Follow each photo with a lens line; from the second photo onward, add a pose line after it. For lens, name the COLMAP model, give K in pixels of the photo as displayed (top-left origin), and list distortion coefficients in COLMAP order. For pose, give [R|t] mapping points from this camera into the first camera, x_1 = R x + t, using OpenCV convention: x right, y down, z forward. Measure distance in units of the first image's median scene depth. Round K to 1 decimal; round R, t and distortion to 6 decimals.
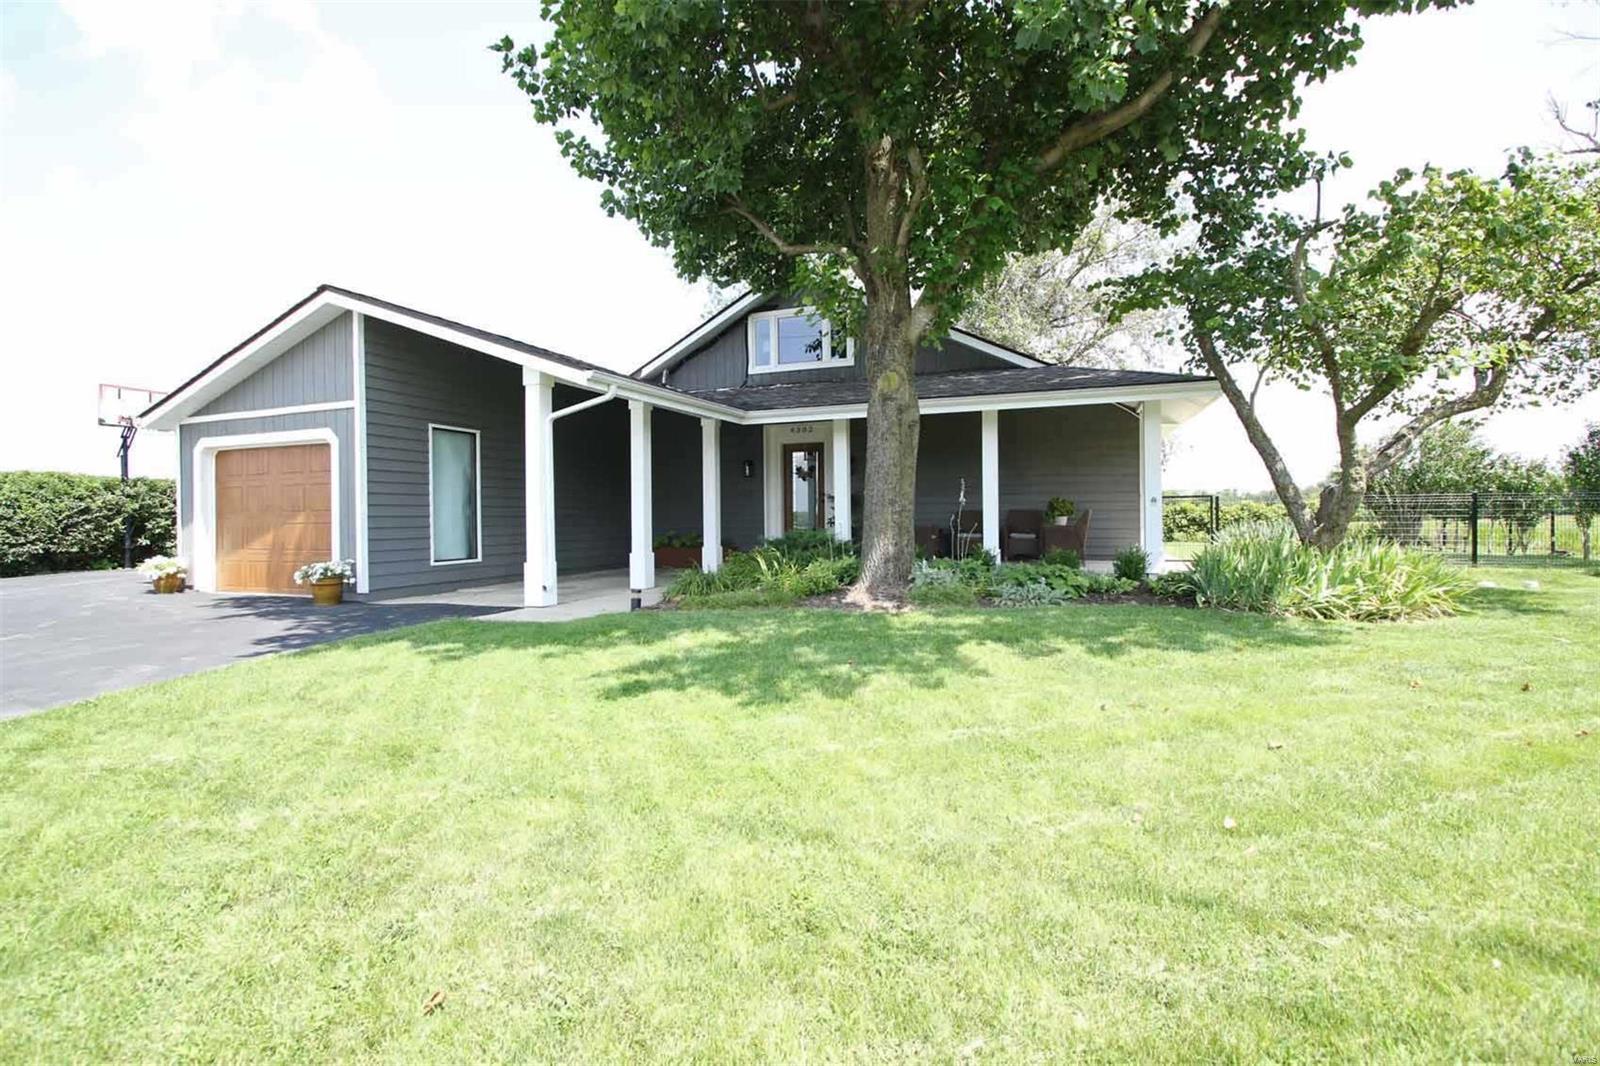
lens RADIAL K [[786.3, 0, 802.4], [0, 786.3, 537.3], [0, 0, 1]] dist [-0.016694, -0.000422]
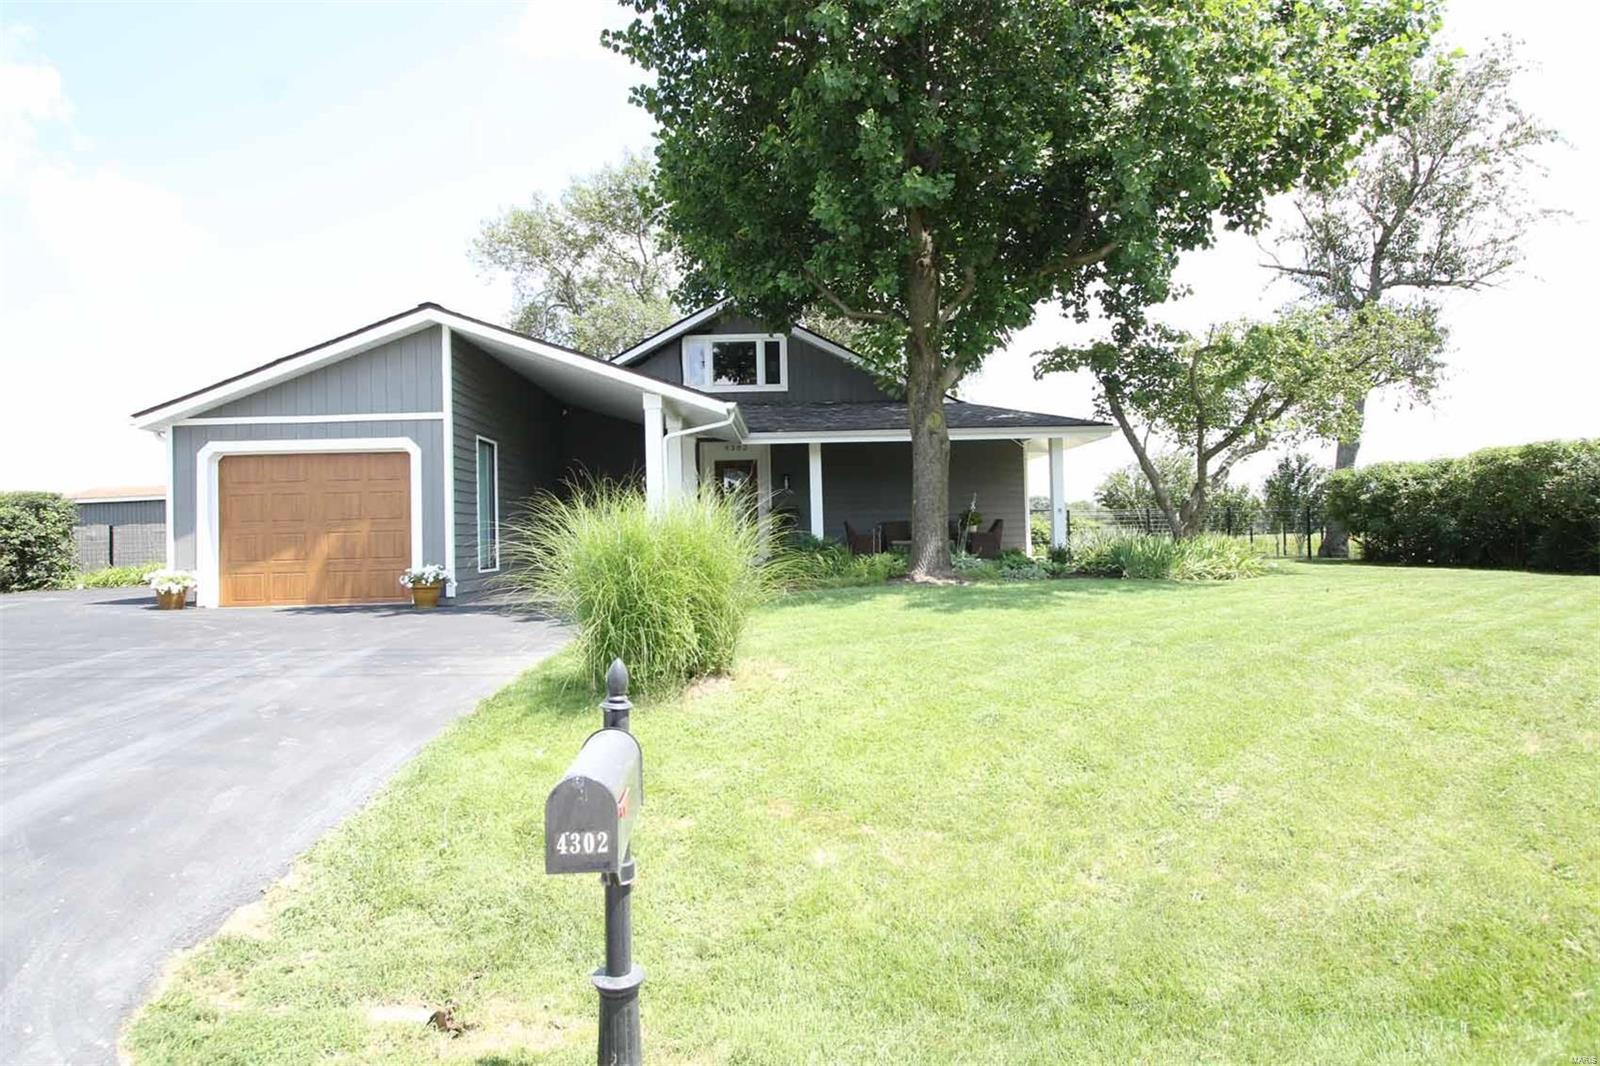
lens RADIAL K [[967.9, 0, 803.5], [0, 967.9, 566.1], [0, 0, 1]] dist [0.023850, -0.038483]
pose [[0.916075, -0.019982, 0.400509, -0.643138], [0.024907, 0.999665, -0.007093, 0.050588], [-0.400233, 0.016473, 0.916265, -0.374131]]
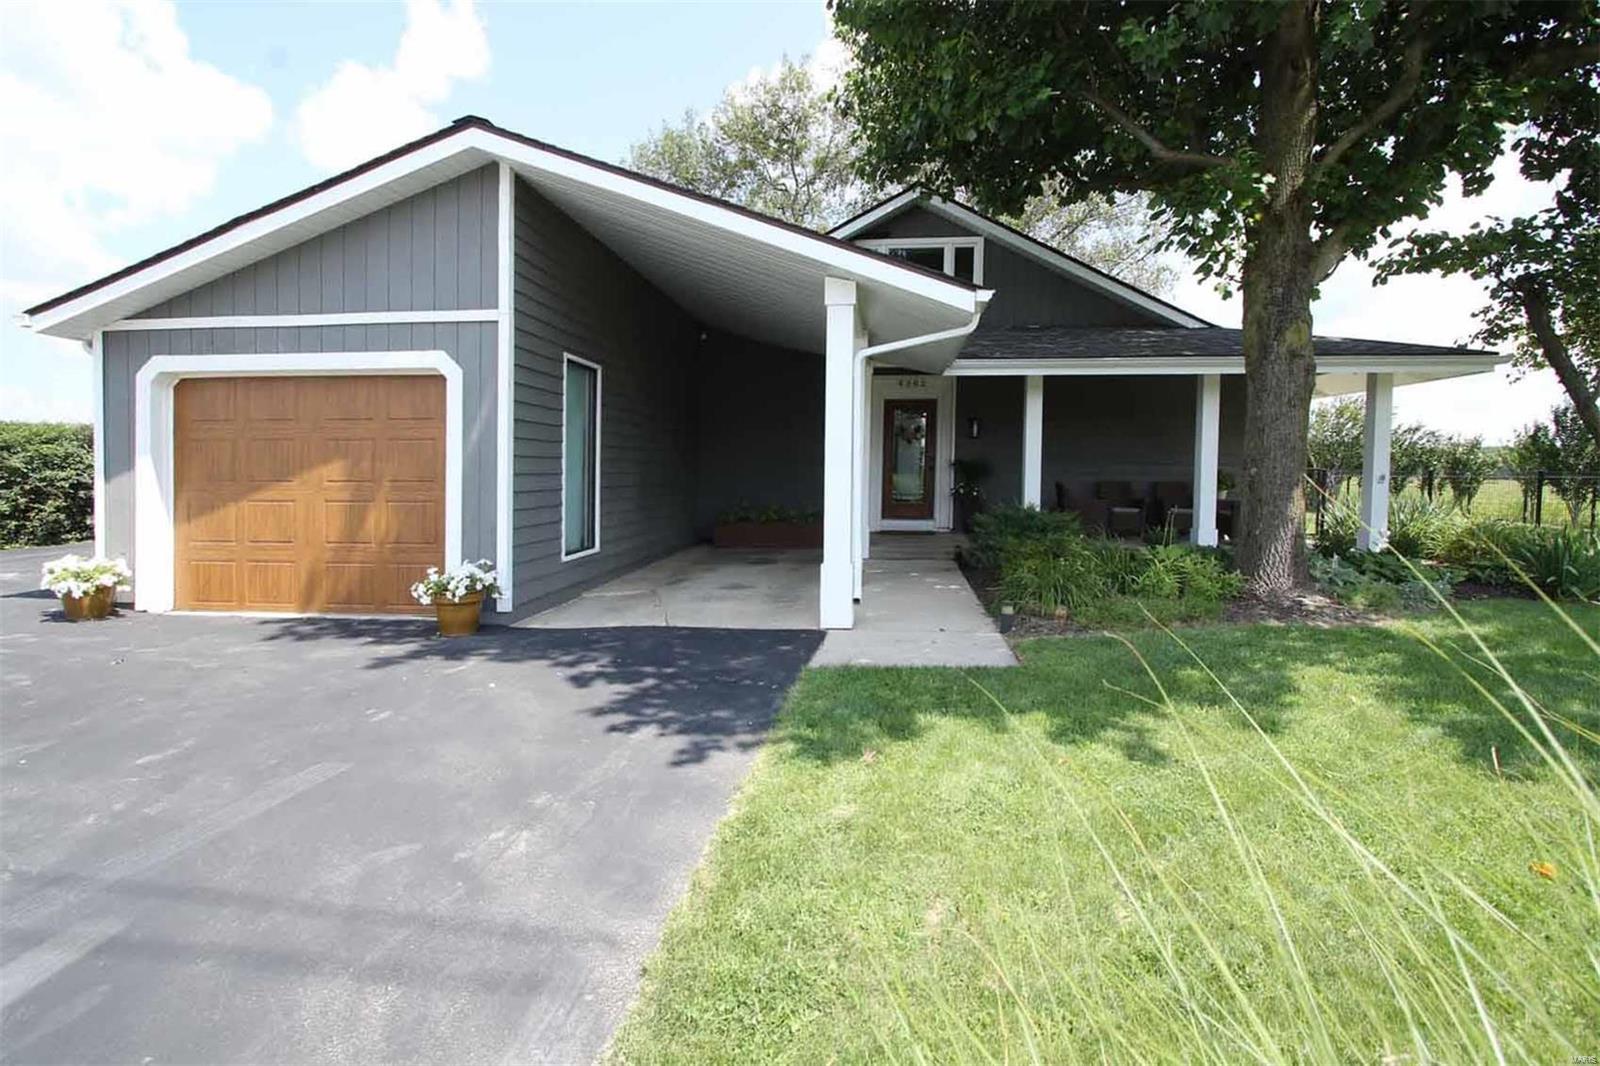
lens RADIAL K [[756.5, 0, 797.4], [0, 756.5, 506.6], [0, 0, 1]] dist [-0.001810, 0.000012]
pose [[0.960698, 0.000248, 0.277595, -0.500198], [-0.004827, 0.999863, 0.015812, -0.025922], [-0.277553, -0.016531, 0.960568, 0.332047]]
